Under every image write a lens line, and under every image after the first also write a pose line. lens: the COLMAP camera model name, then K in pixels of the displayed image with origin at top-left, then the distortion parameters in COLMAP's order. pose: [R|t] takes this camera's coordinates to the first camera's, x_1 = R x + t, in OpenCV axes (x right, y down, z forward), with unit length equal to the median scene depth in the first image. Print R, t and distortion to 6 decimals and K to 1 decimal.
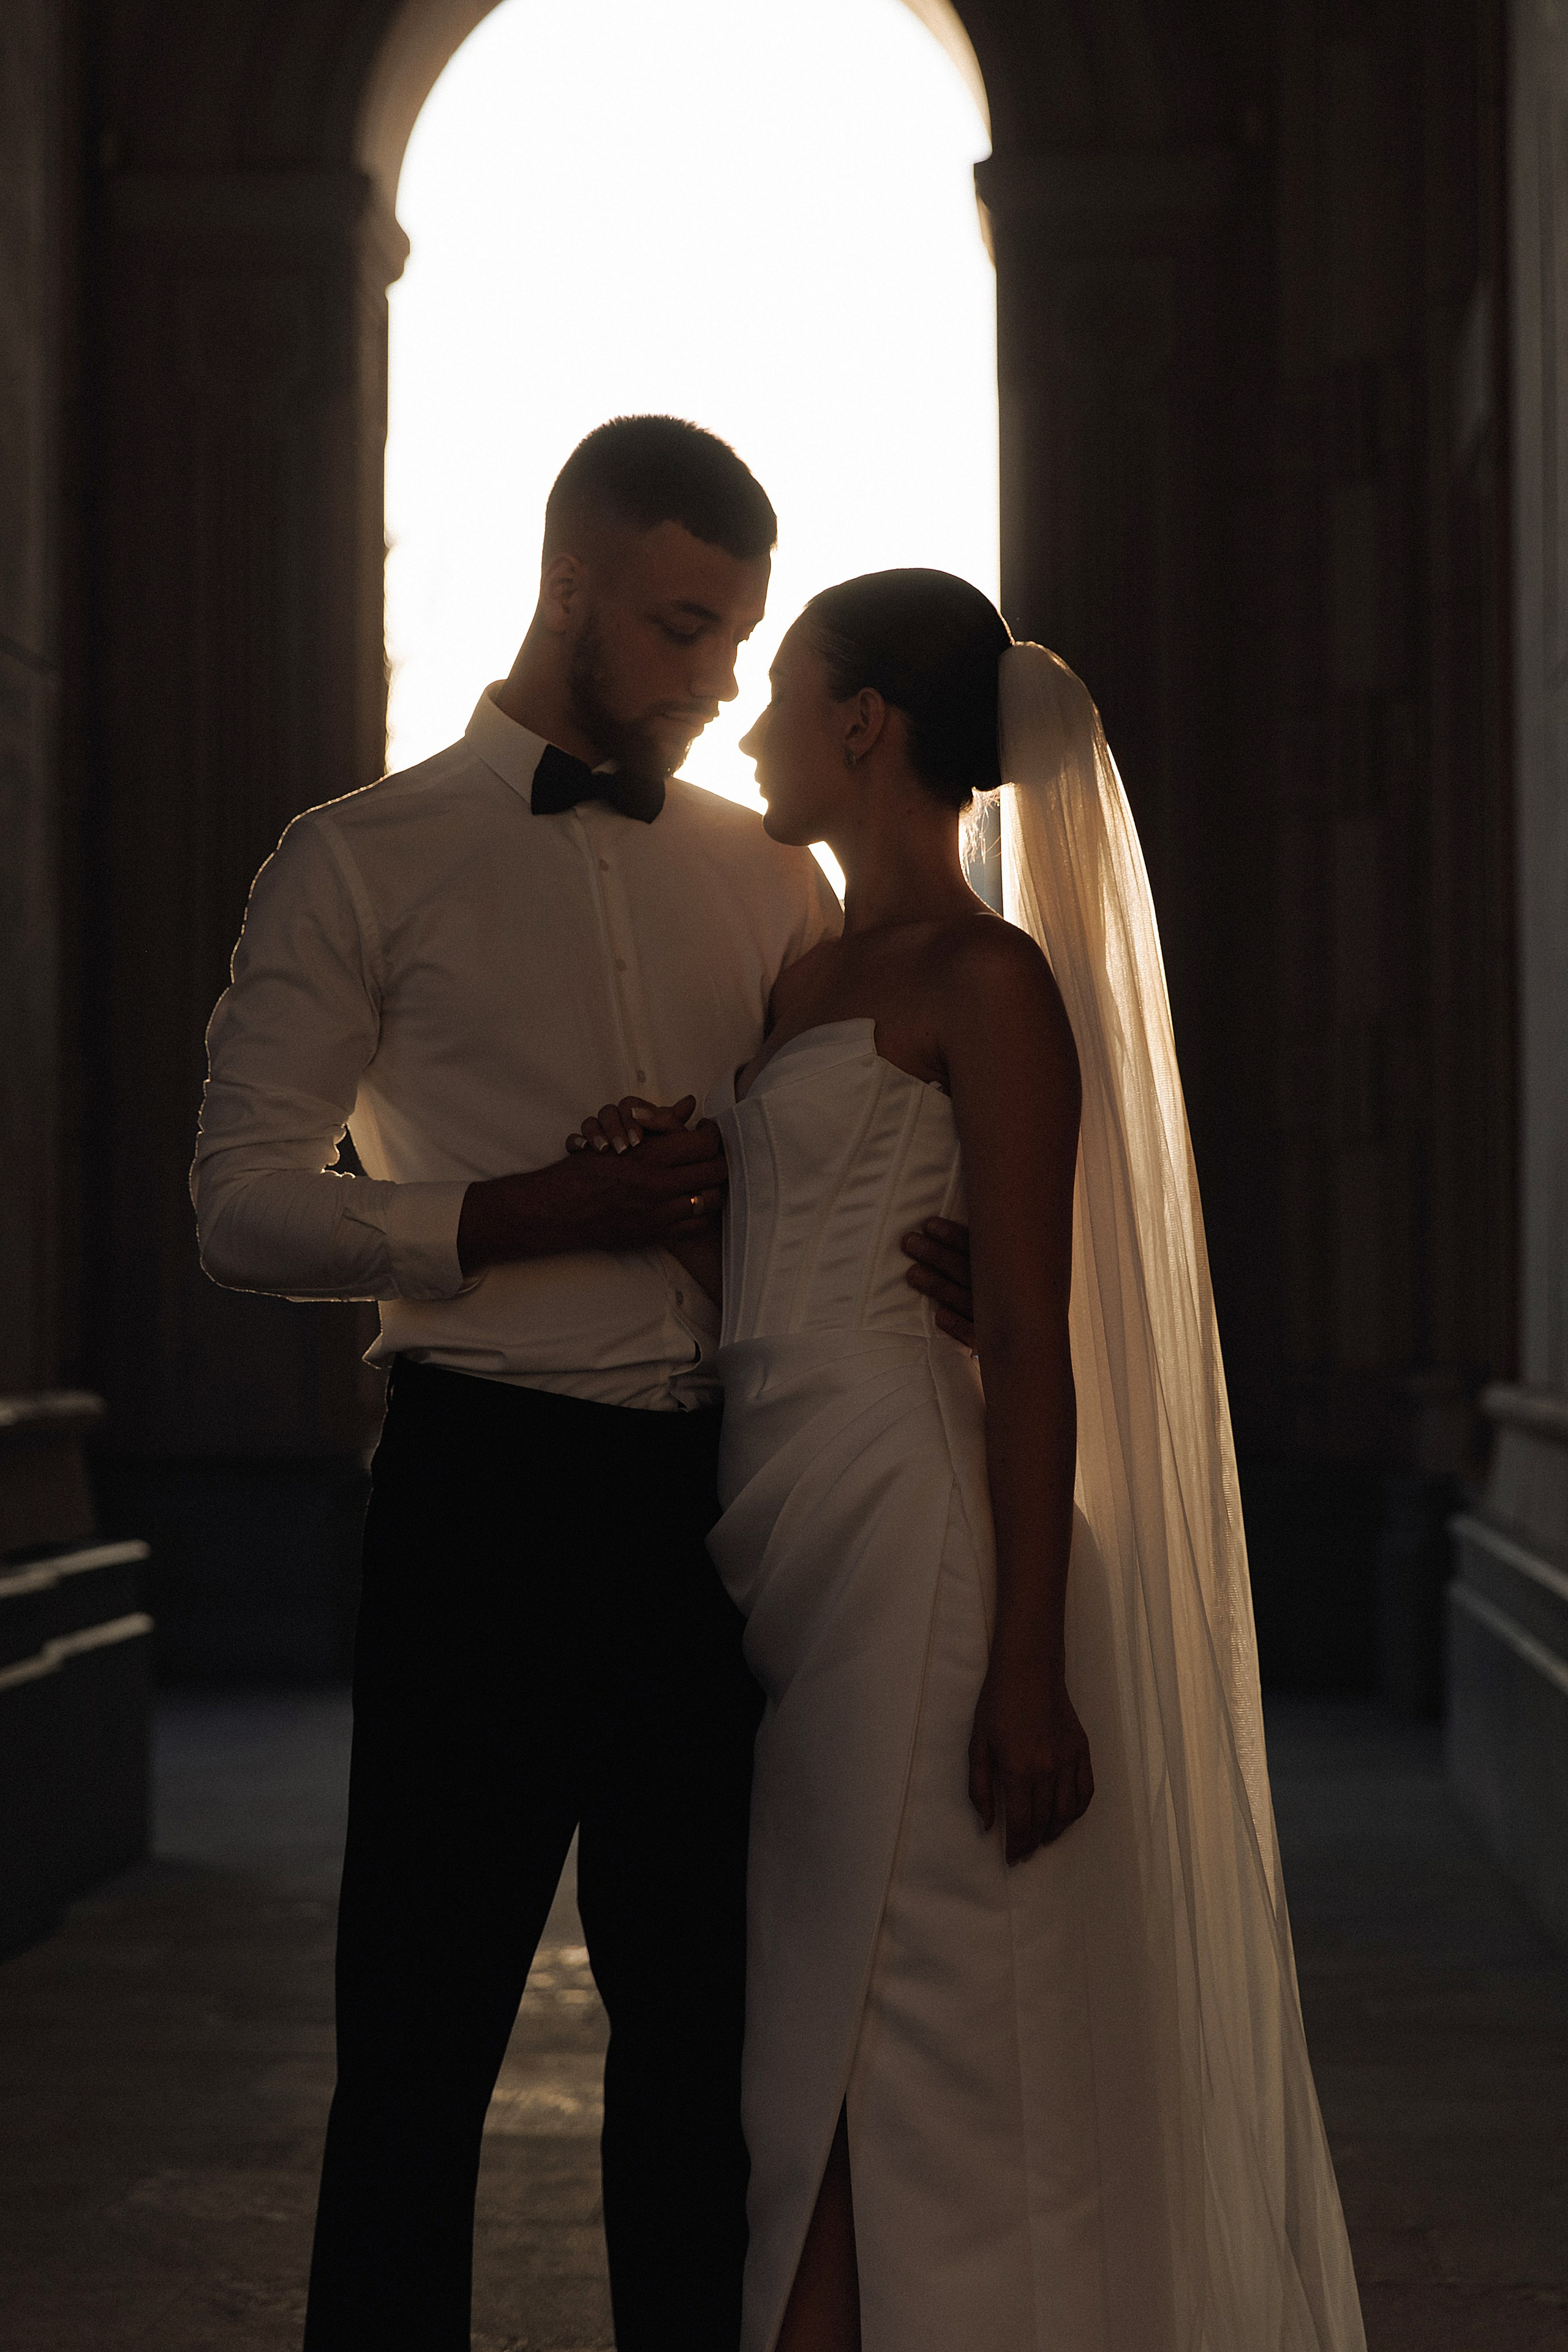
lens RADIAL K [[4467.8, 0, 848.5], [0, 4467.8, 1175.5], [0, 0, 1]] dist [0.387146, -3.217911]
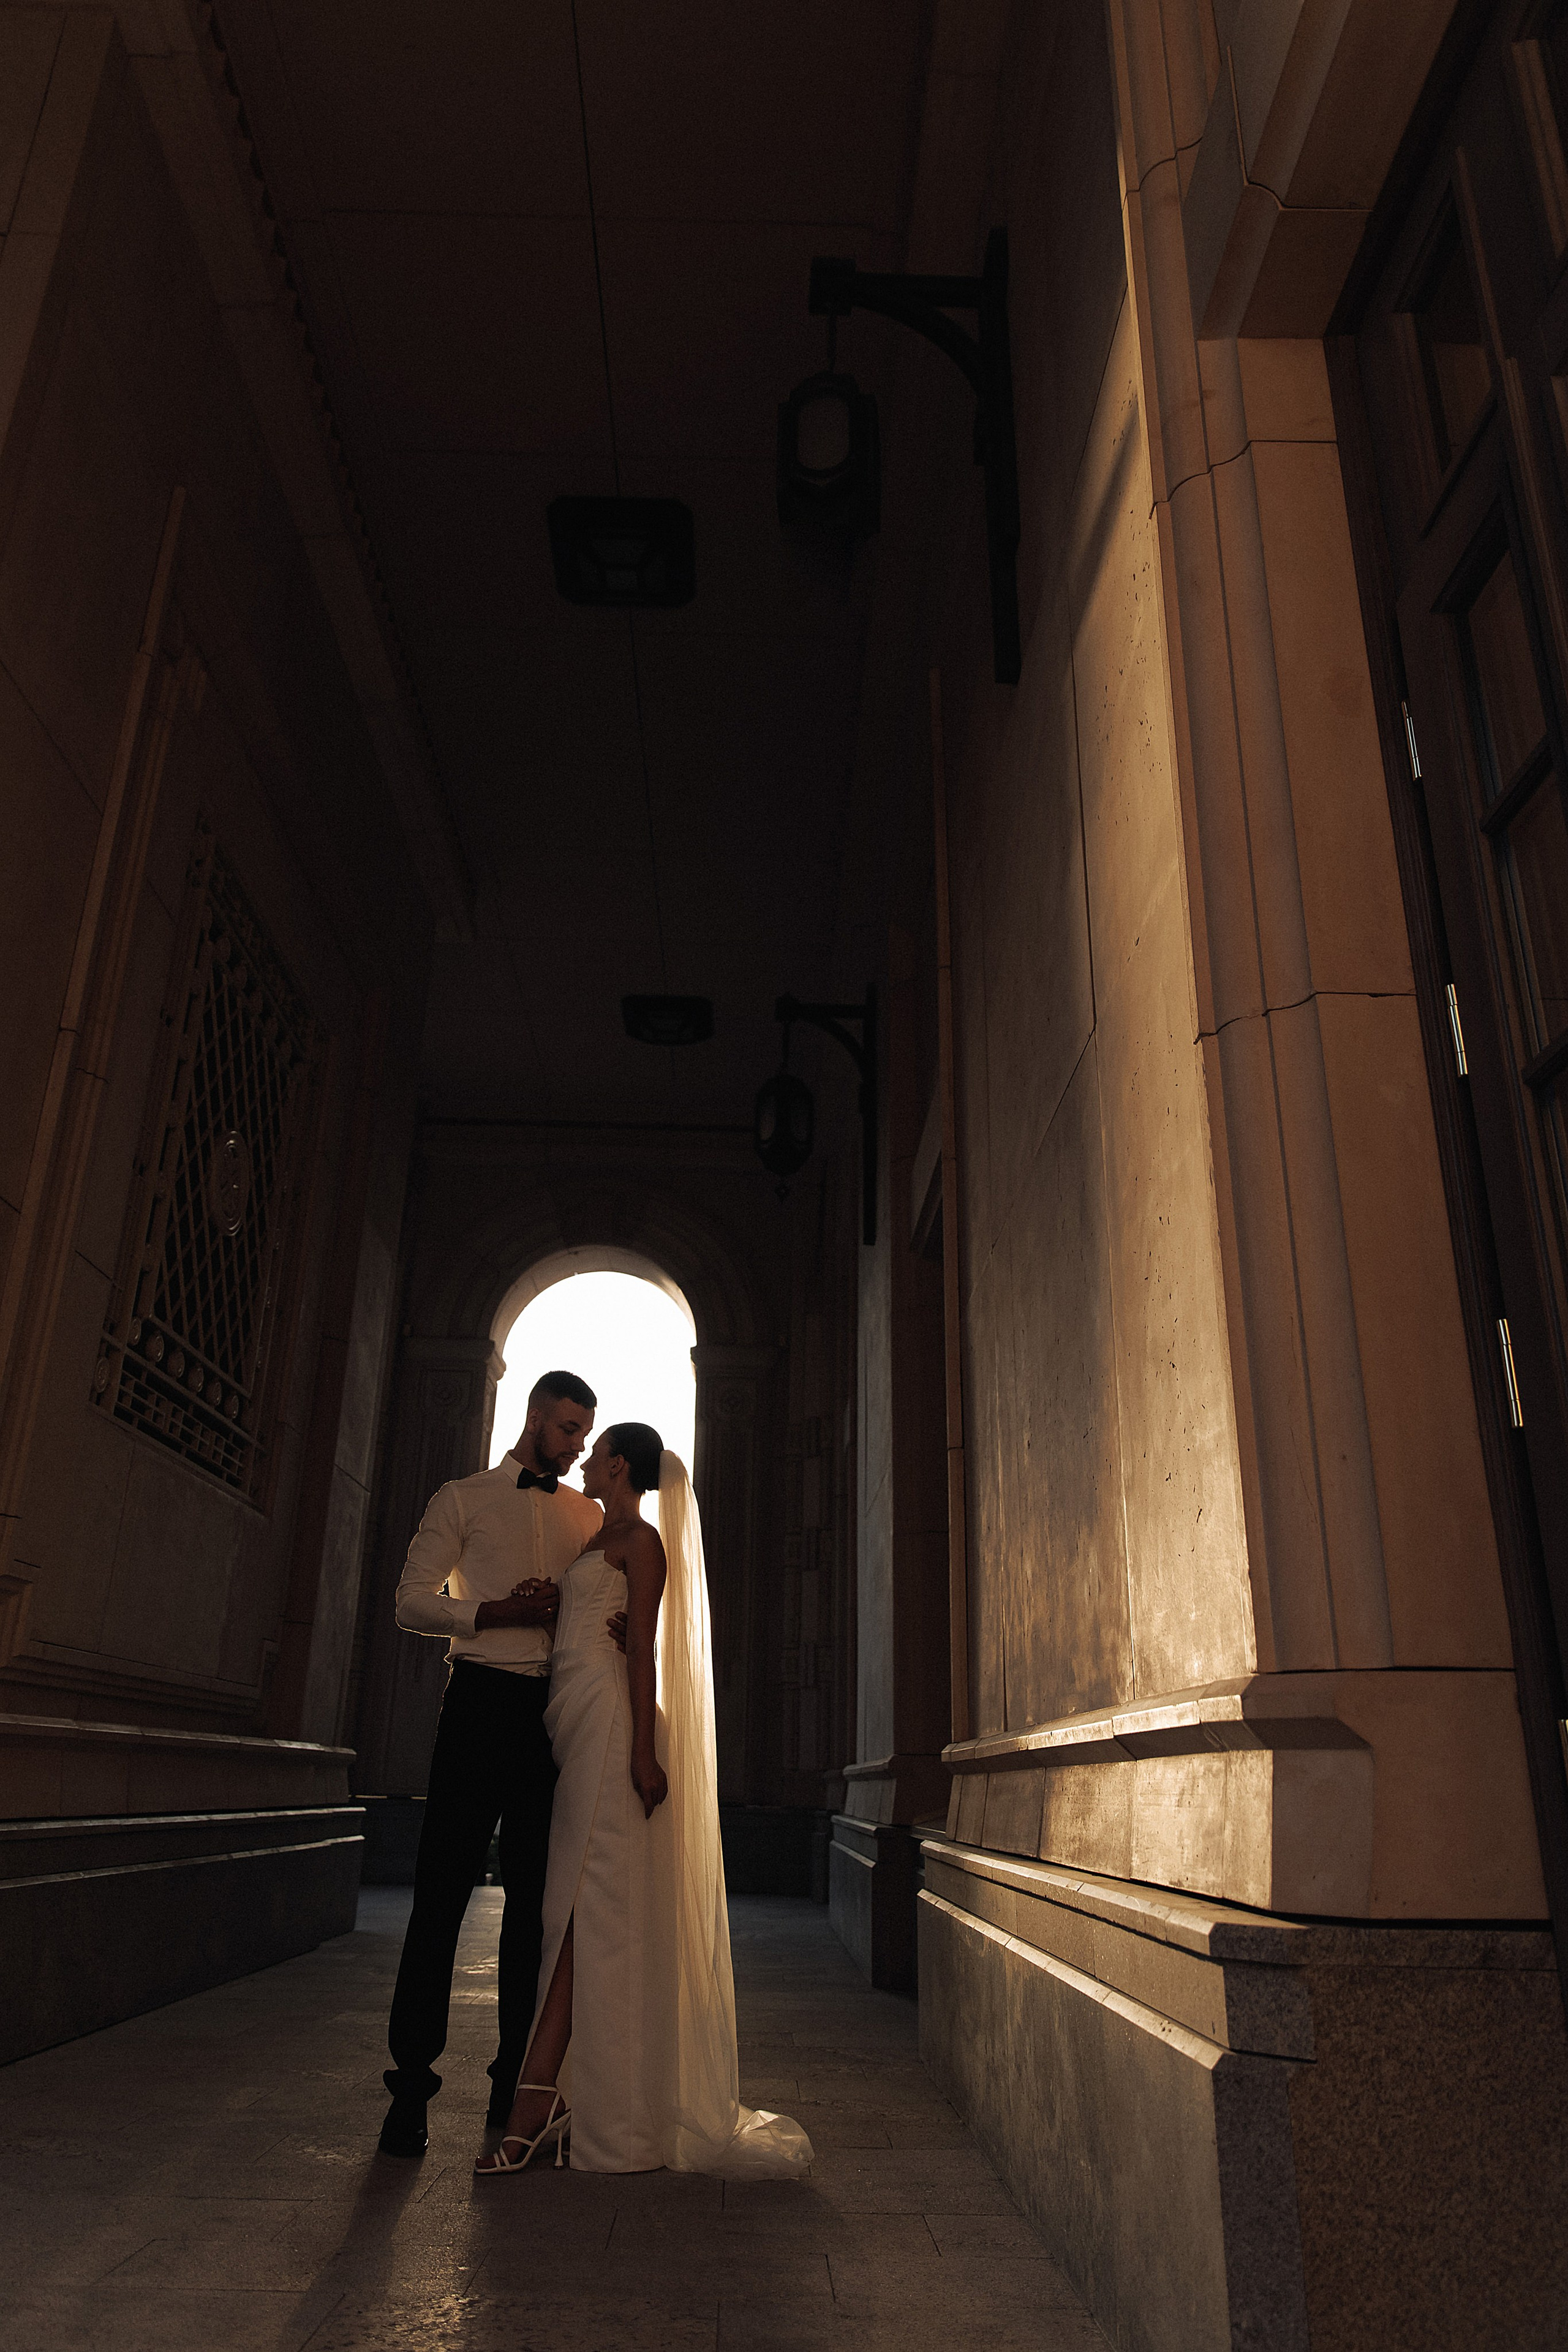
lens RADIAL K [[1574.1, 0, 784.0], [0, 1574.1, 1176.0], [0, 0, 1]] dist [0.010852, -0.000380]
pose [[0.996170, 0.053429, 0.069217, 0.040511], [-0.027390, 0.942433, -0.333271, 0.085857], [-0.083039, 0.330099, 0.940287, -0.211619]]
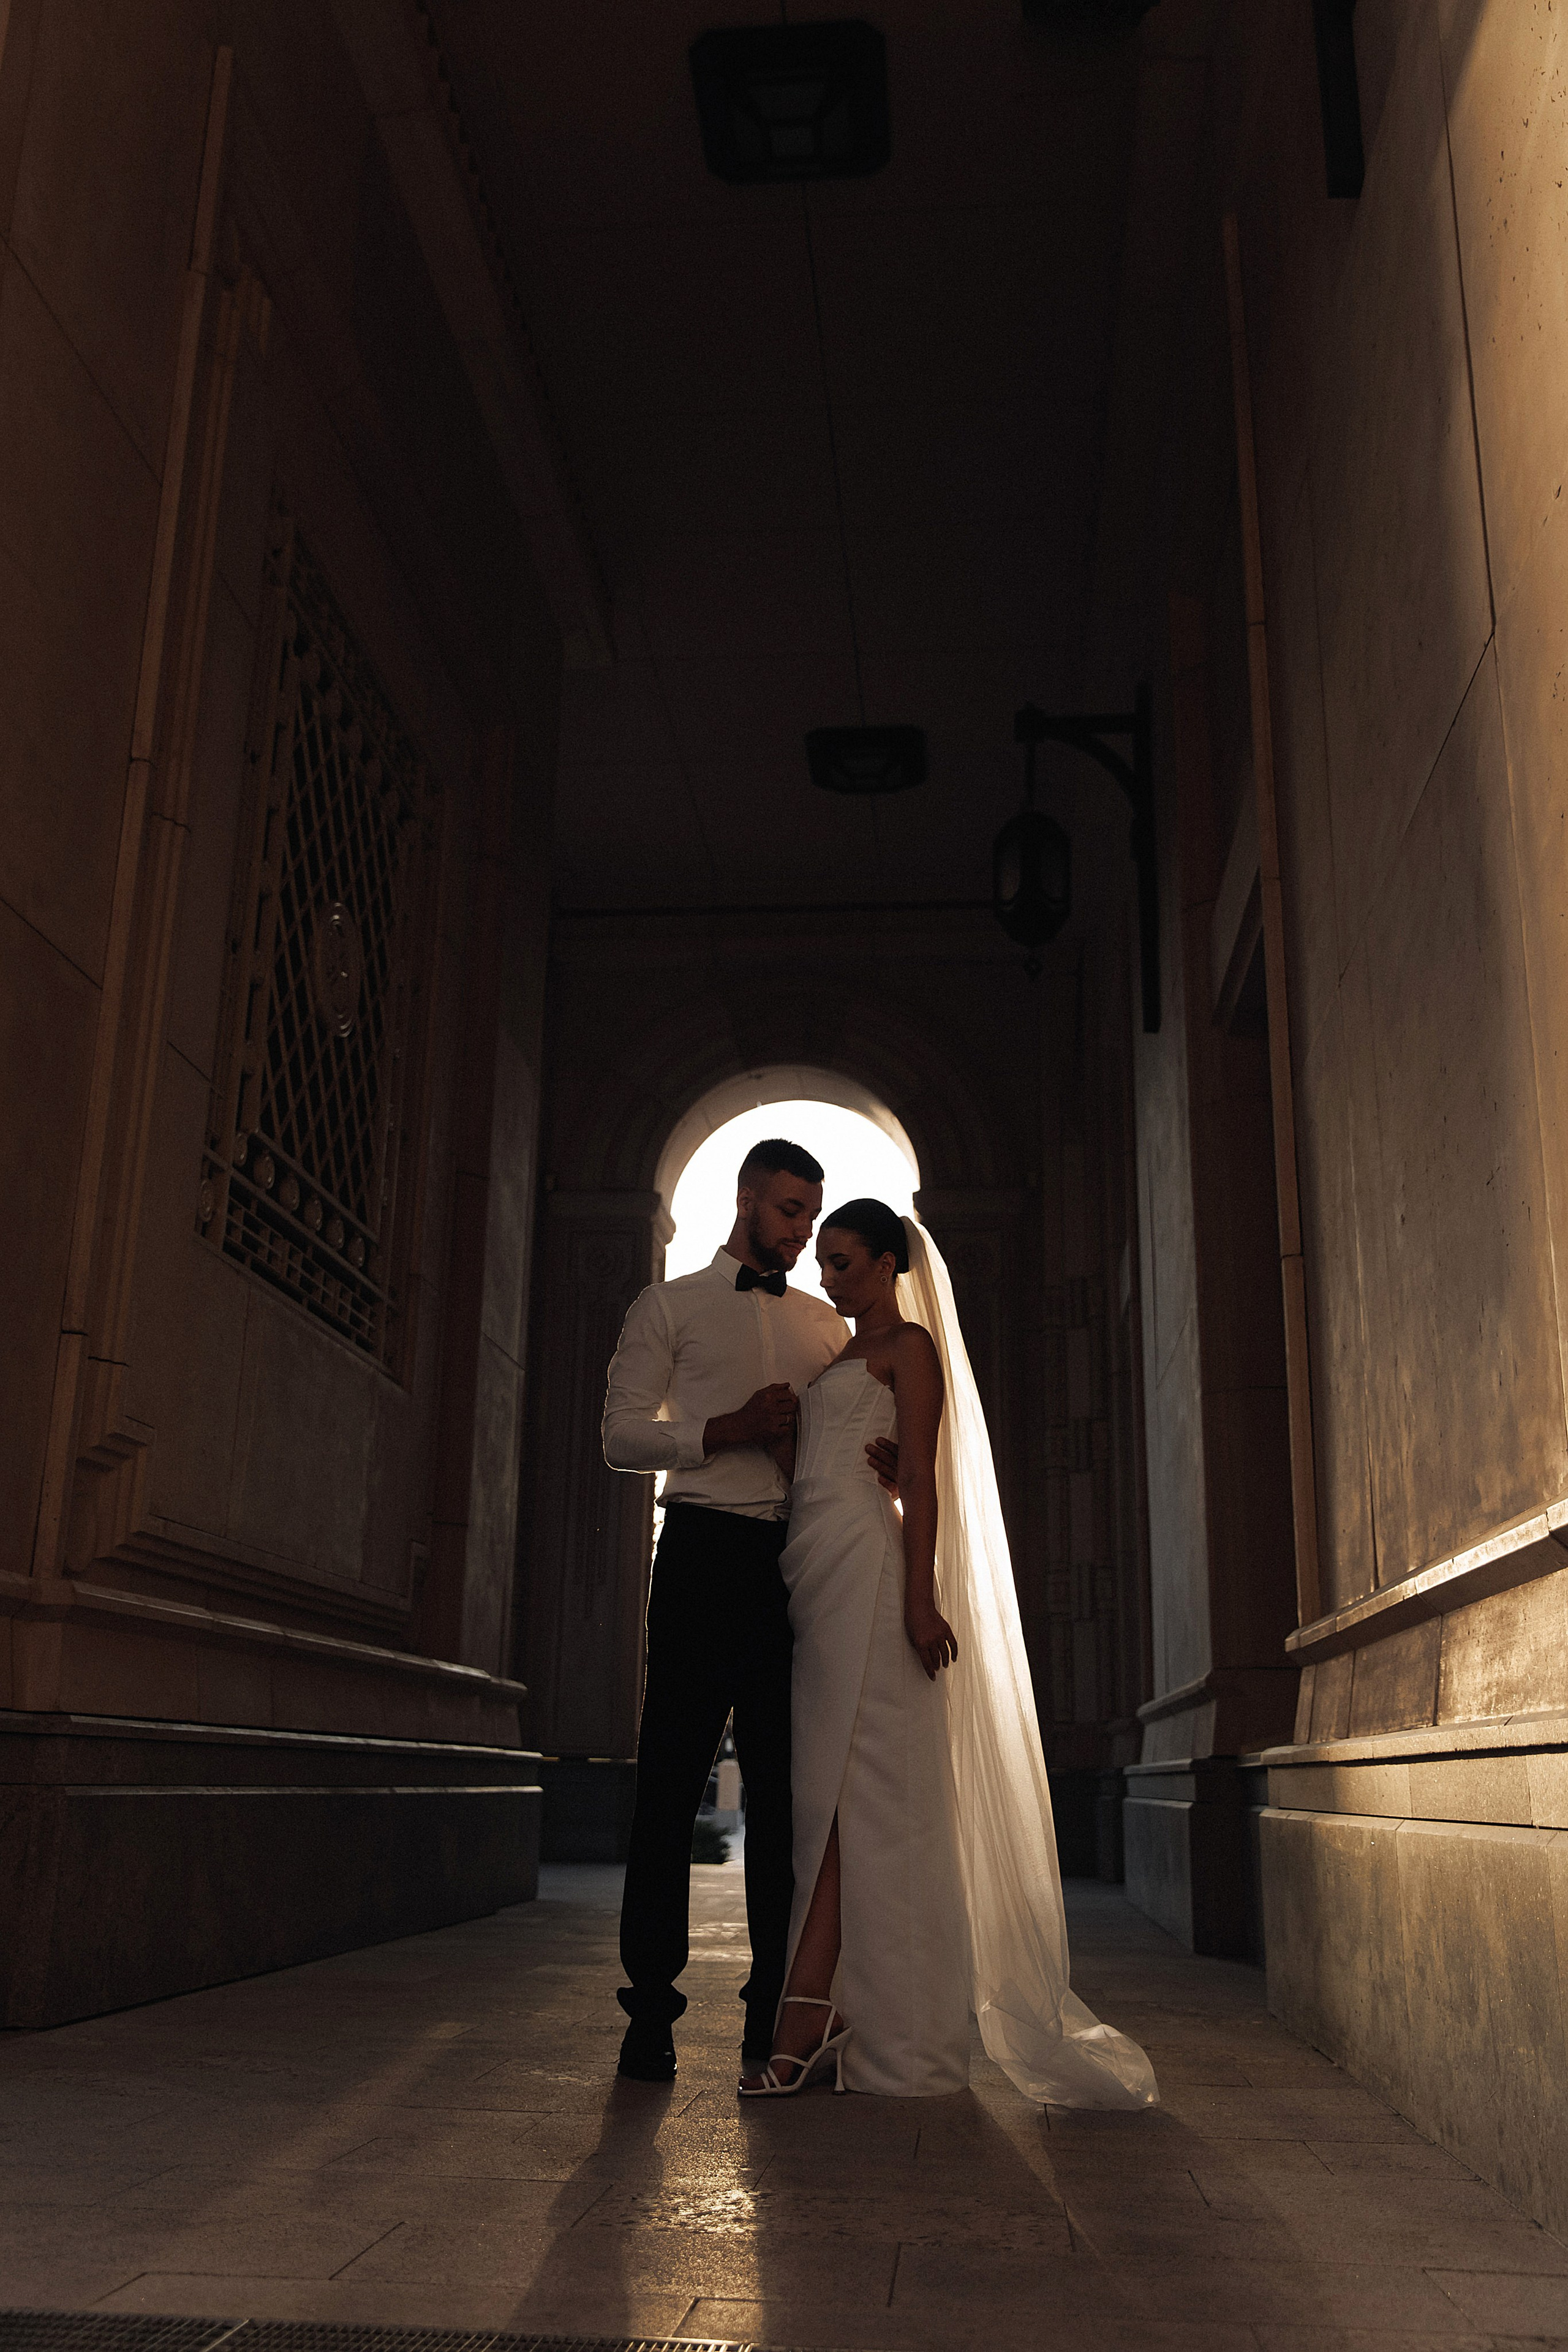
lens RADIAL K [[2066.5, 0, 784.0], [0, 2066.5, 1176.0], [0, 0, 1]] dist [0.003889, 0.009481]
pose [[0.999199, 0.012154, -0.038131, 0.005322], [-0.021407, 0.967327, -0.252628, 0.165794], [0.033814, 0.253241, 0.966812, -0.203178]]
